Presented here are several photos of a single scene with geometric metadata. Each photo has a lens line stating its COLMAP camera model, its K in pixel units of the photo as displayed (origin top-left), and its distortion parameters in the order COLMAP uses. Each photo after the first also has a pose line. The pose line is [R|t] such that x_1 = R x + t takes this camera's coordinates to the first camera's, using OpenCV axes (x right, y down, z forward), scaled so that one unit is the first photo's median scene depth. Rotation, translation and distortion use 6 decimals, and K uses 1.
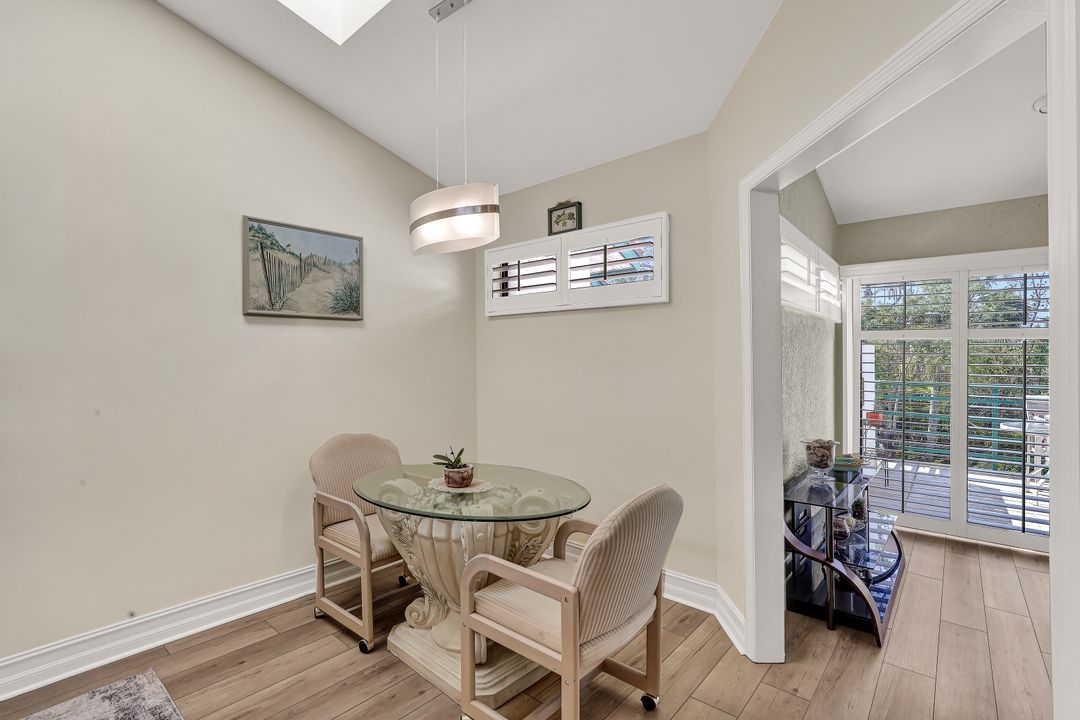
lens RADIAL K [[521.2, 0, 540.0], [0, 521.2, 360.0], [0, 0, 1]] dist [-0.008707, -0.000225]
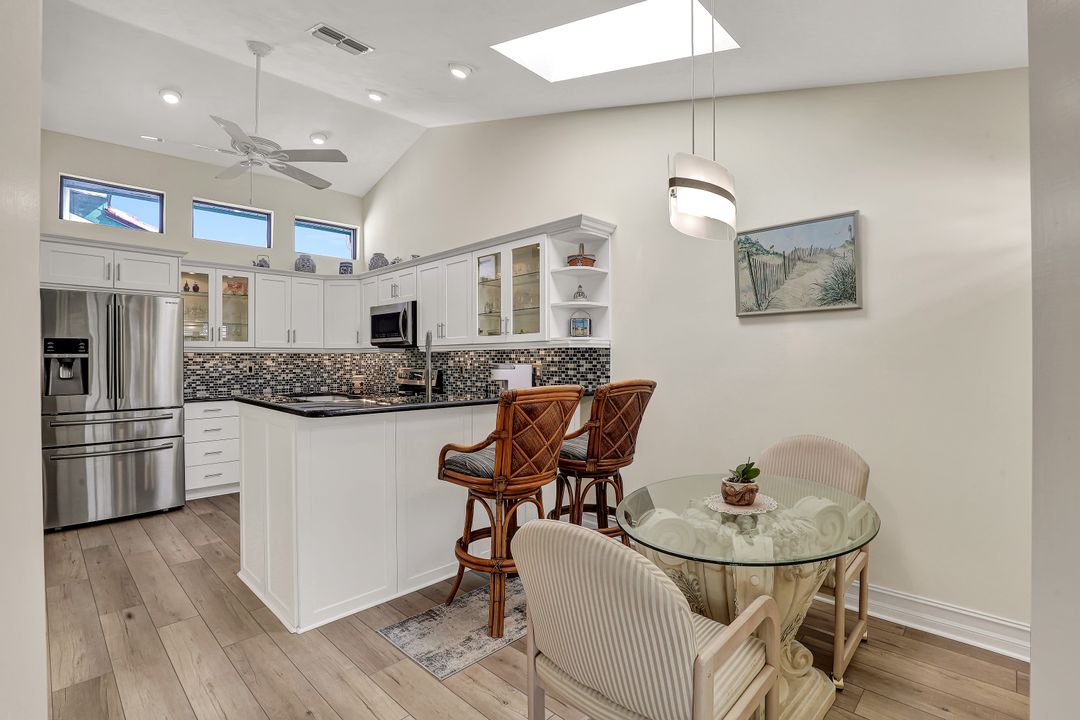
lens RADIAL K [[521.2, 0, 540.0], [0, 521.2, 360.0], [0, 0, 1]] dist [-0.008707, -0.000225]
pose [[-0.057674, 0.038743, -0.997583, 0.585325], [0.035466, 0.998695, 0.036736, -0.046116], [0.997705, -0.033261, -0.058973, 0.573368]]
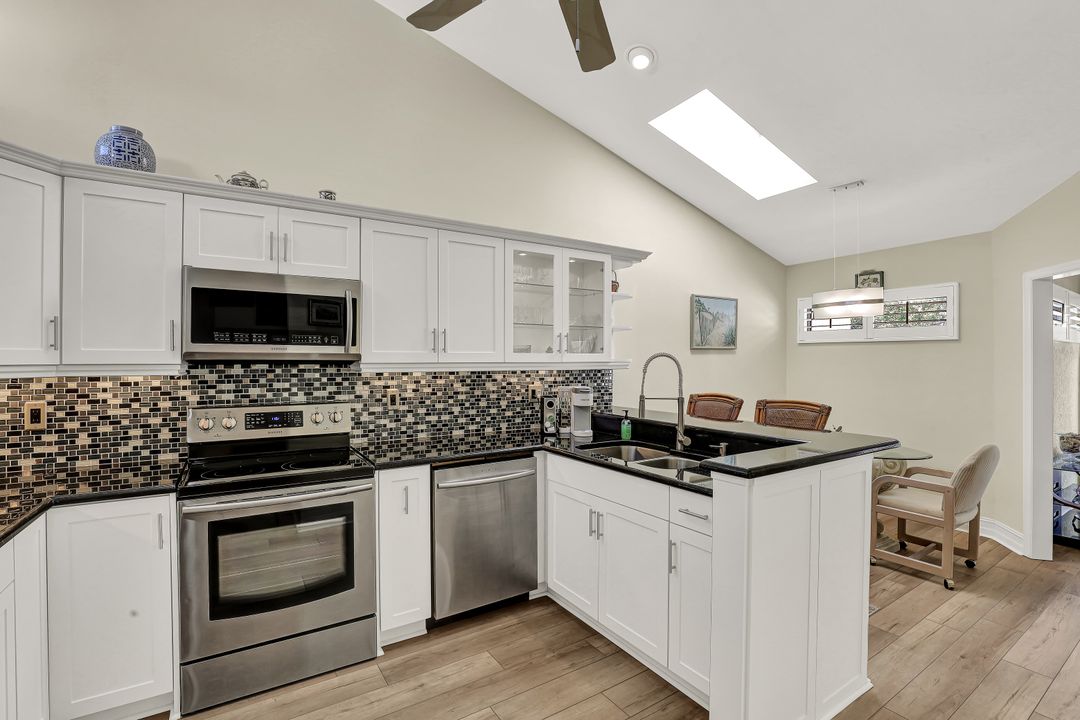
lens RADIAL K [[531.1, 0, 539.9], [0, 531.1, 363.2], [0, 0, 1]] dist [-0.000575, -0.000059]
pose [[0.969277, 0.007725, -0.245850, -0.579866], [-0.005128, 0.999924, 0.011201, -0.051569], [0.245918, -0.009596, 0.969243, -0.857174]]
